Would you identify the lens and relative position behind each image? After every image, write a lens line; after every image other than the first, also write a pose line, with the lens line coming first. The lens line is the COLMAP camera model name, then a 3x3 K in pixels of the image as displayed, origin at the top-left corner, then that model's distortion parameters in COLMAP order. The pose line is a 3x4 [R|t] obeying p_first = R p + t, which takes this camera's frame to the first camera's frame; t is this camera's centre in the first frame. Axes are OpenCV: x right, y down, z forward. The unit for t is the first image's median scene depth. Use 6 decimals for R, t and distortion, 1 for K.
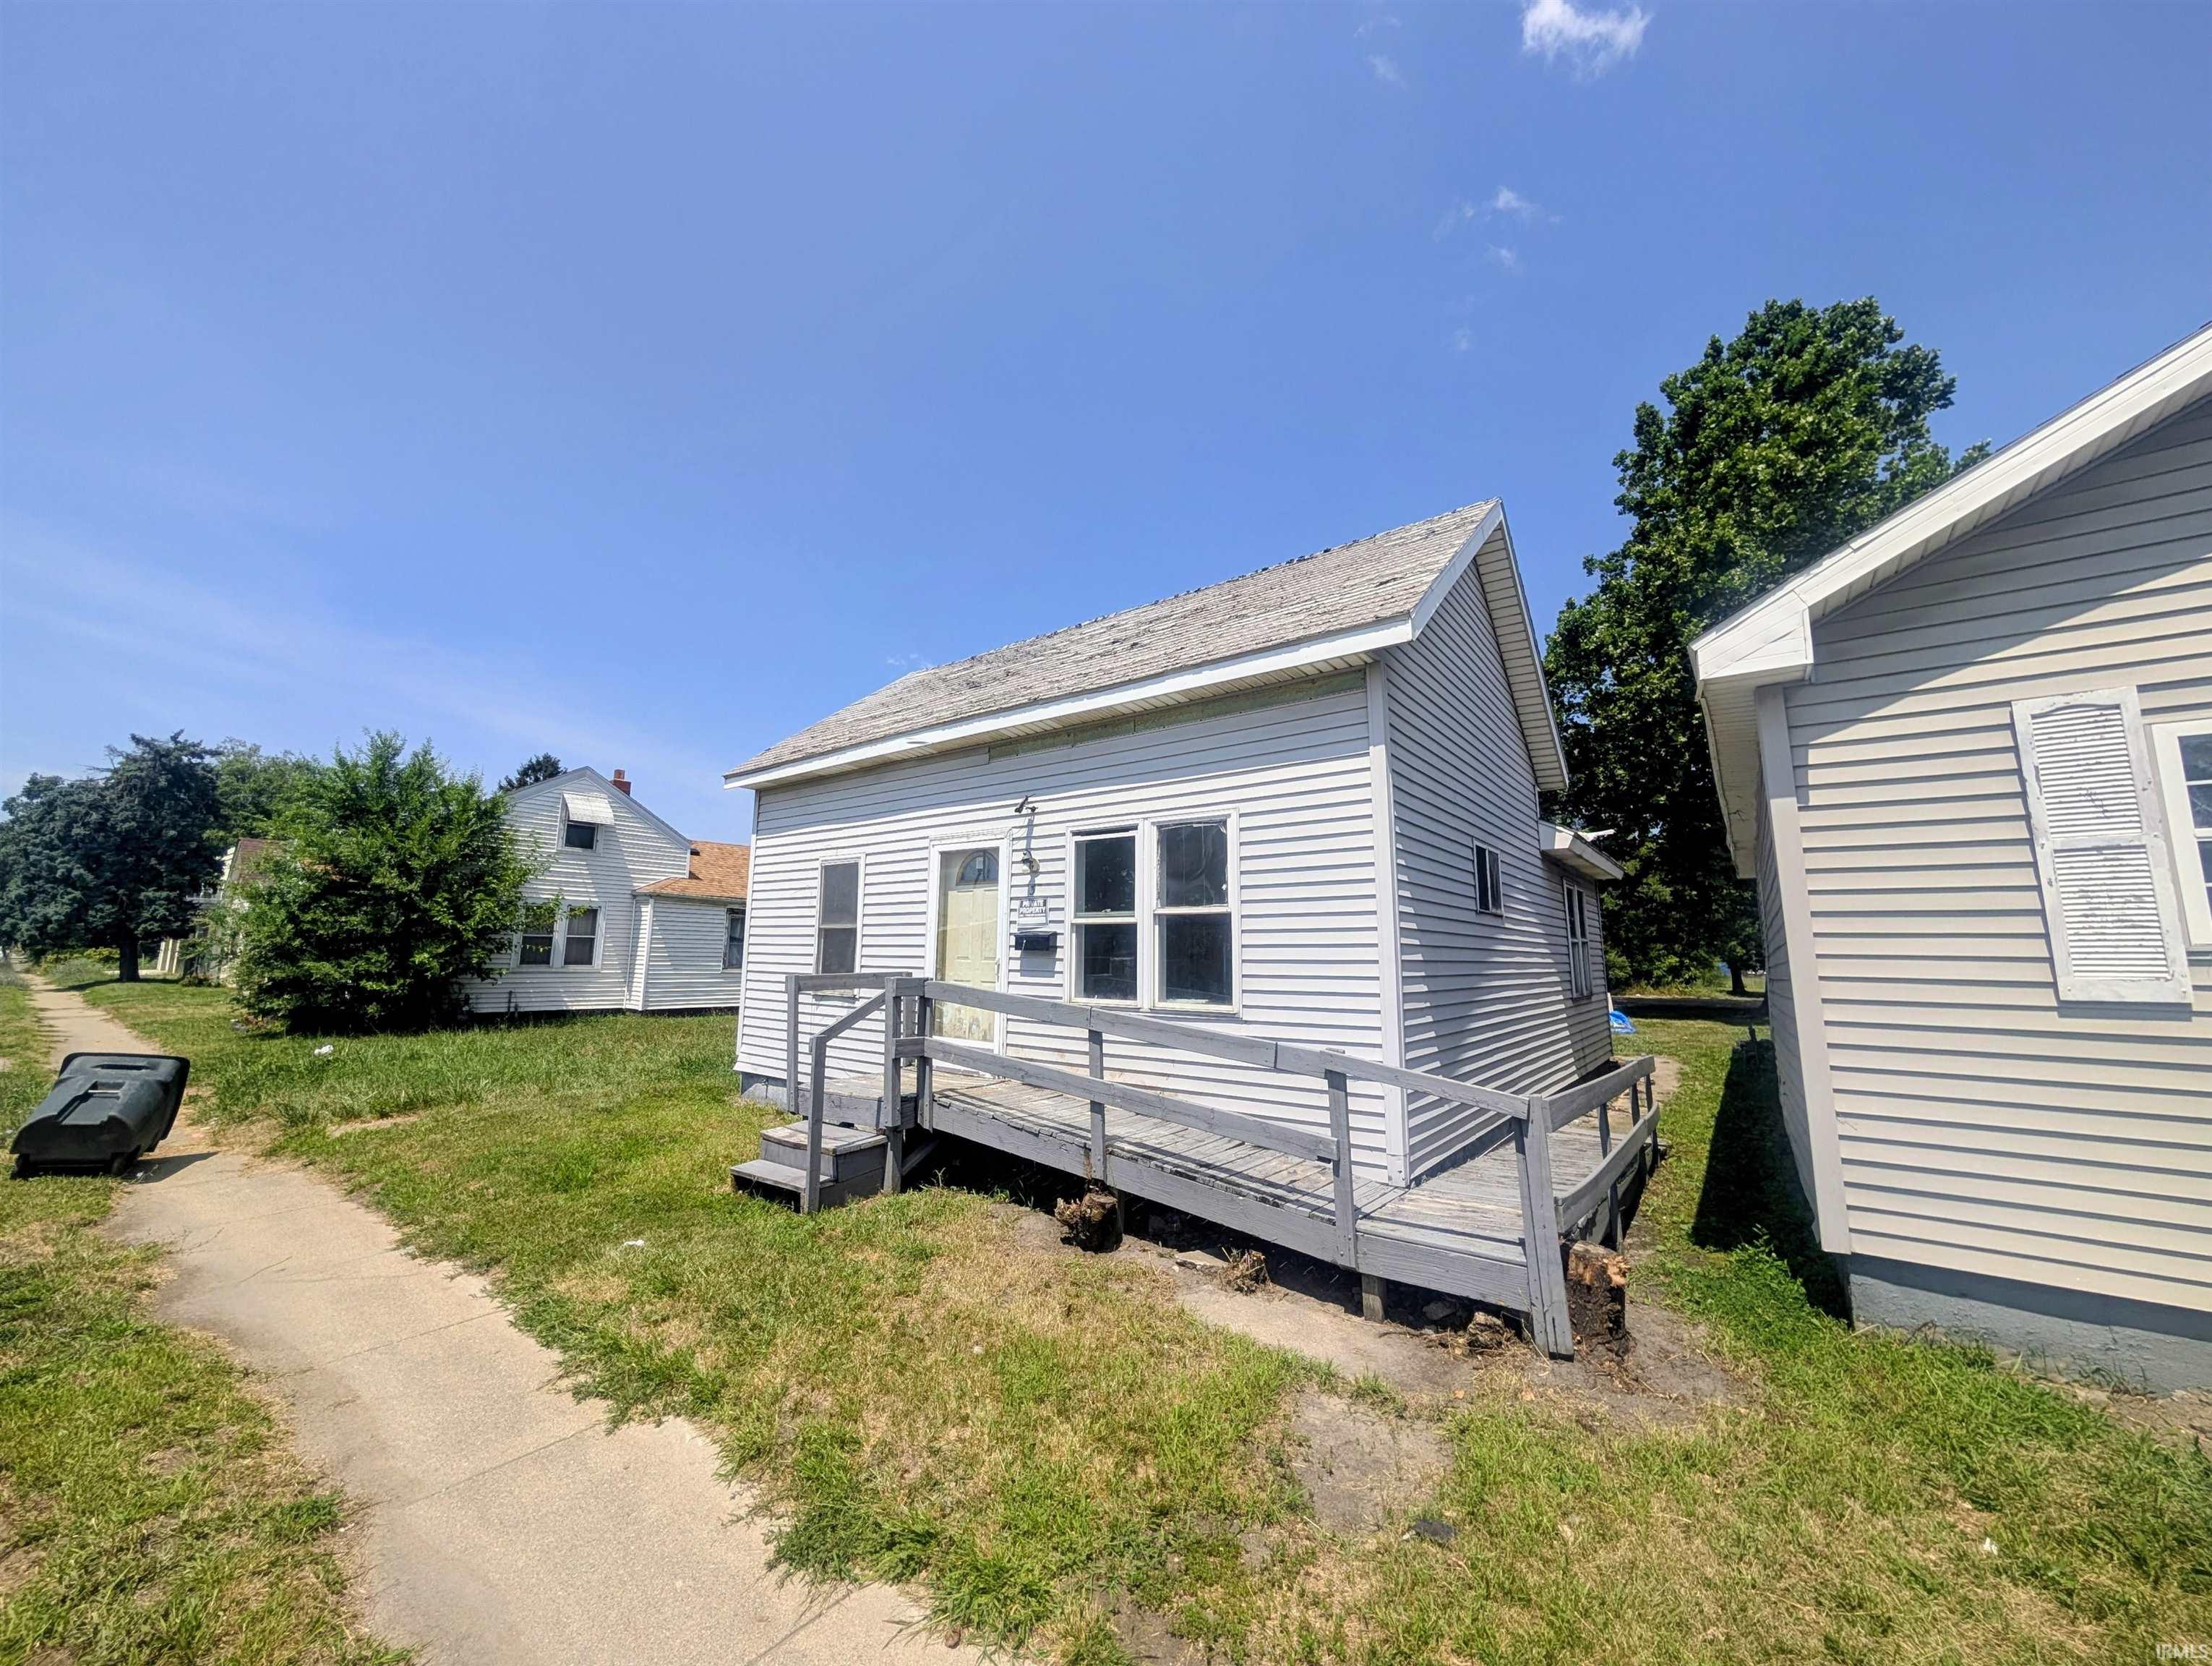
lens RADIAL K [[850.8, 0, 1097.7], [0, 850.8, 826.2], [0, 0, 1]] dist [-0.000344, 0.000299]
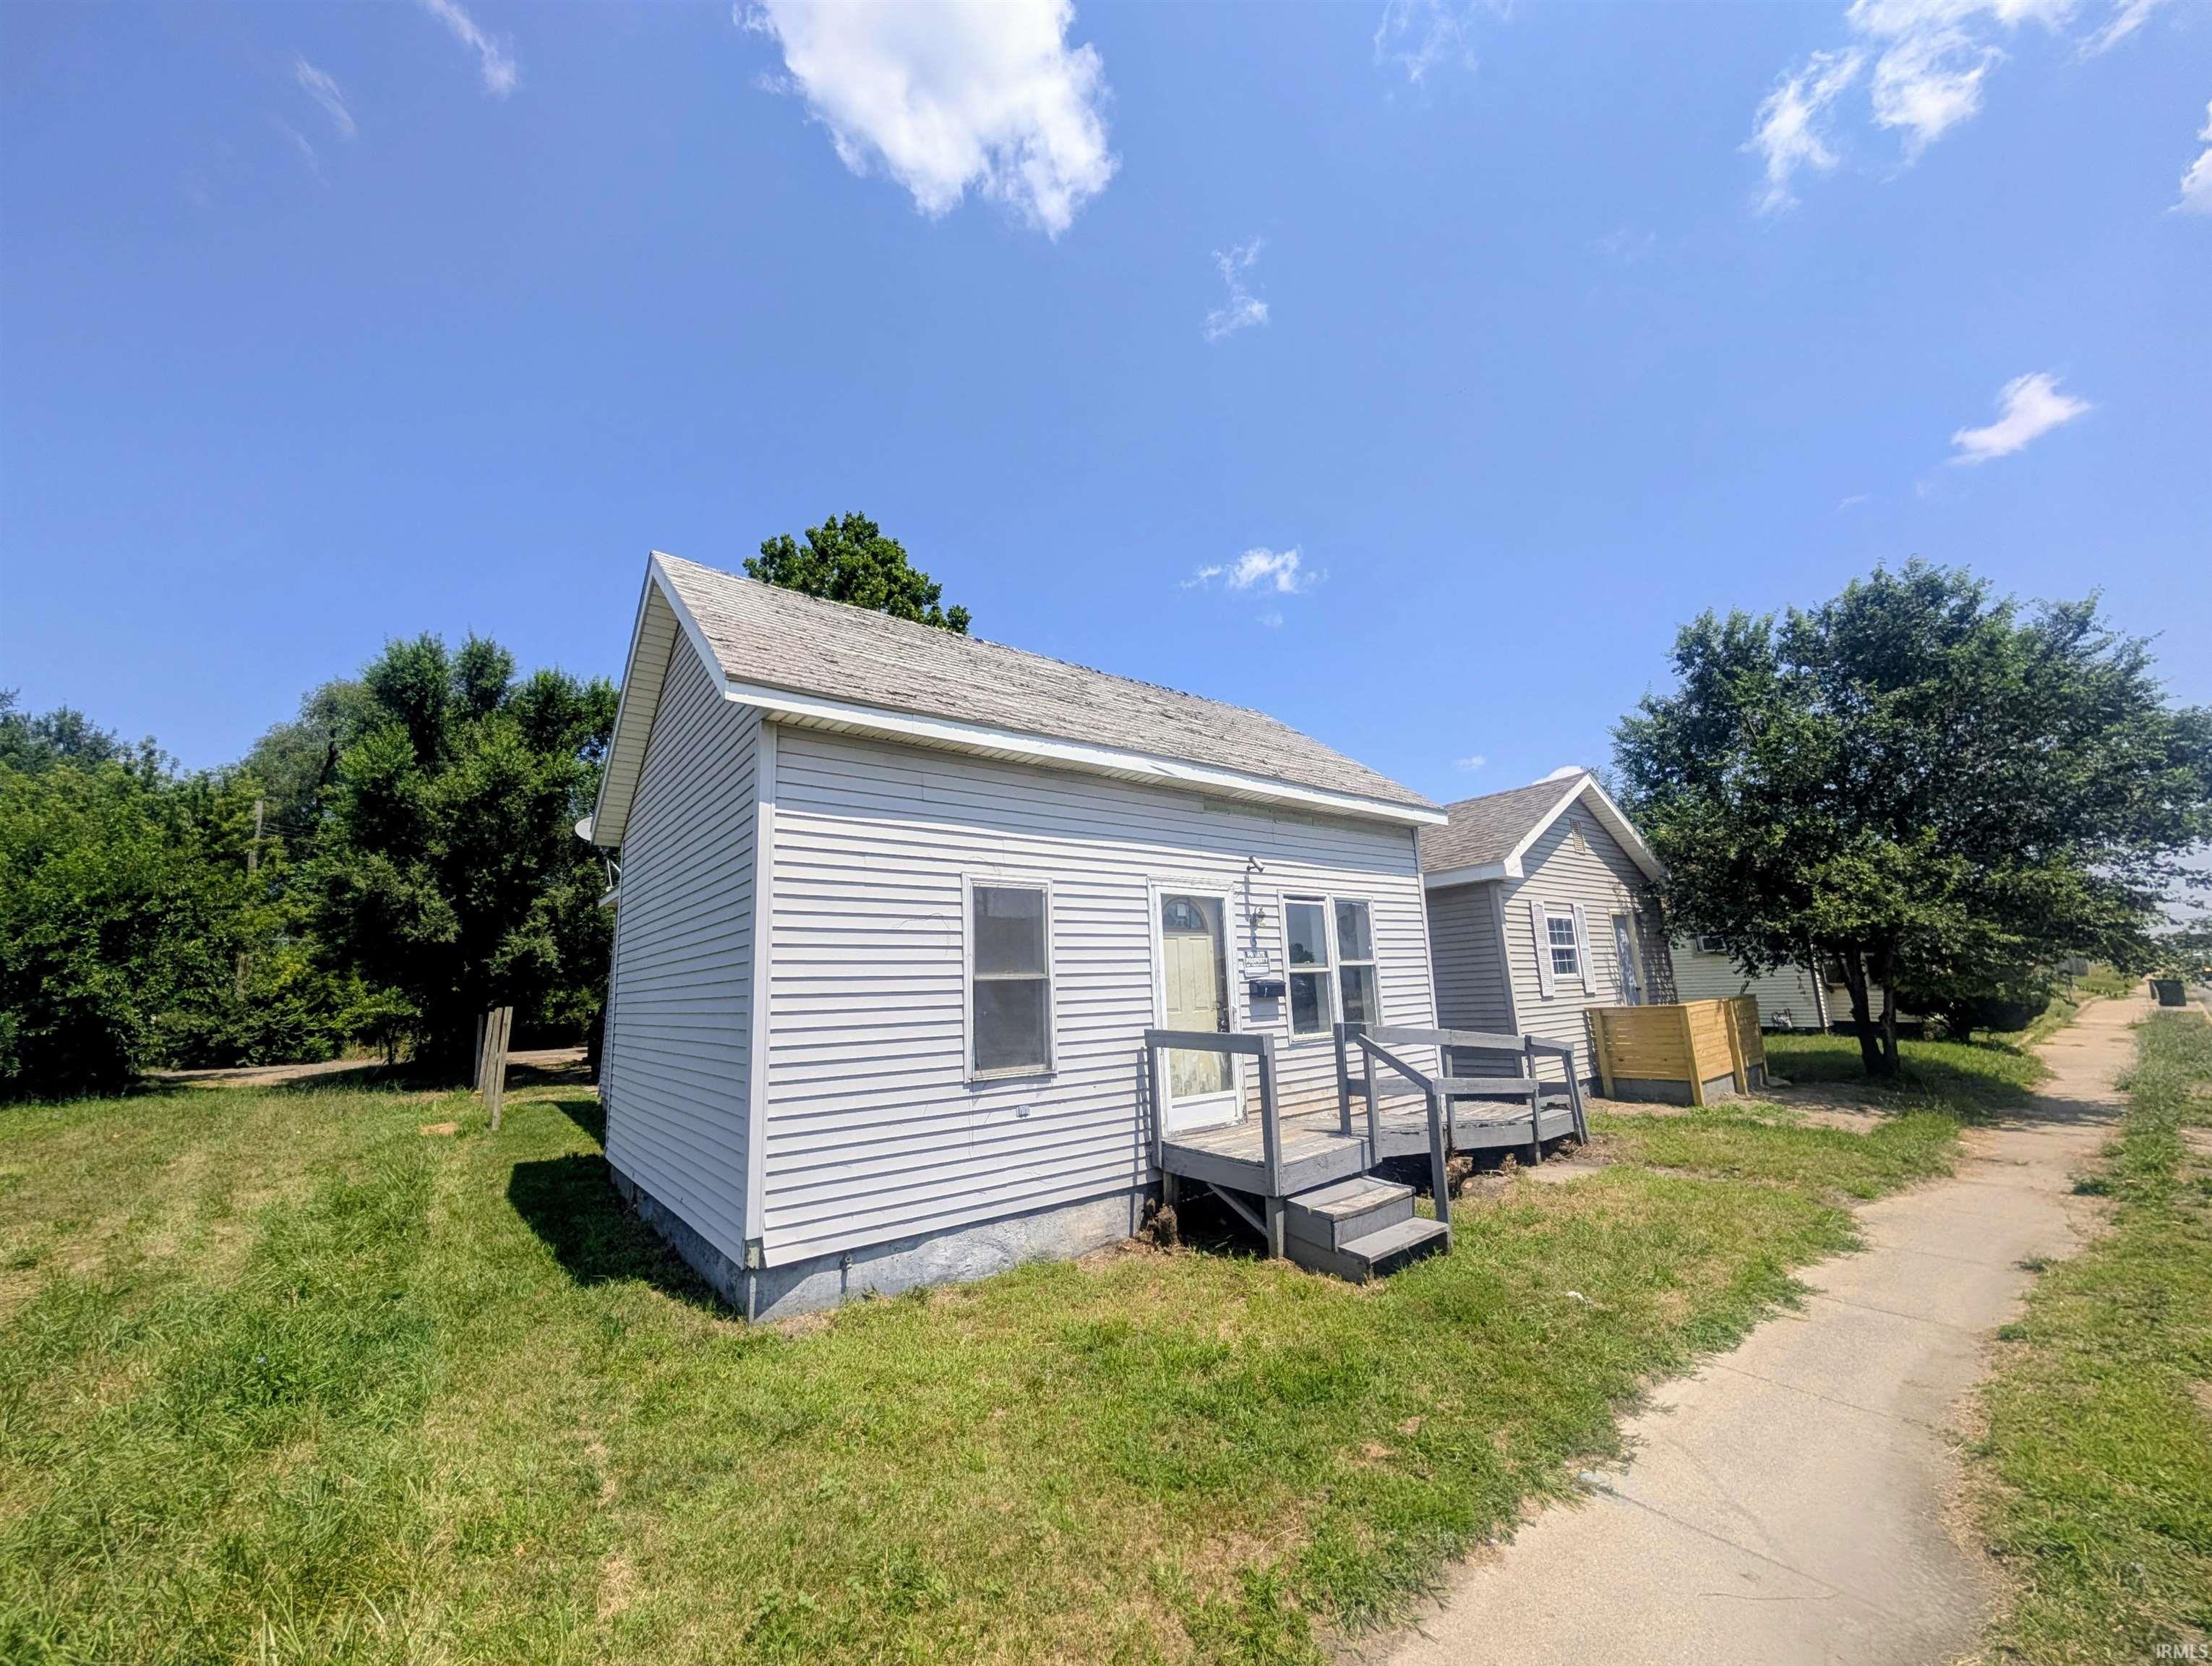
lens RADIAL K [[850.8, 0, 1097.7], [0, 850.8, 826.2], [0, 0, 1]] dist [-0.000344, 0.000299]
pose [[0.226333, 0.184933, 0.956333, -1.204707], [-0.088521, 0.981654, -0.168879, 0.132194], [-0.970019, -0.046433, 0.238551, 0.944051]]
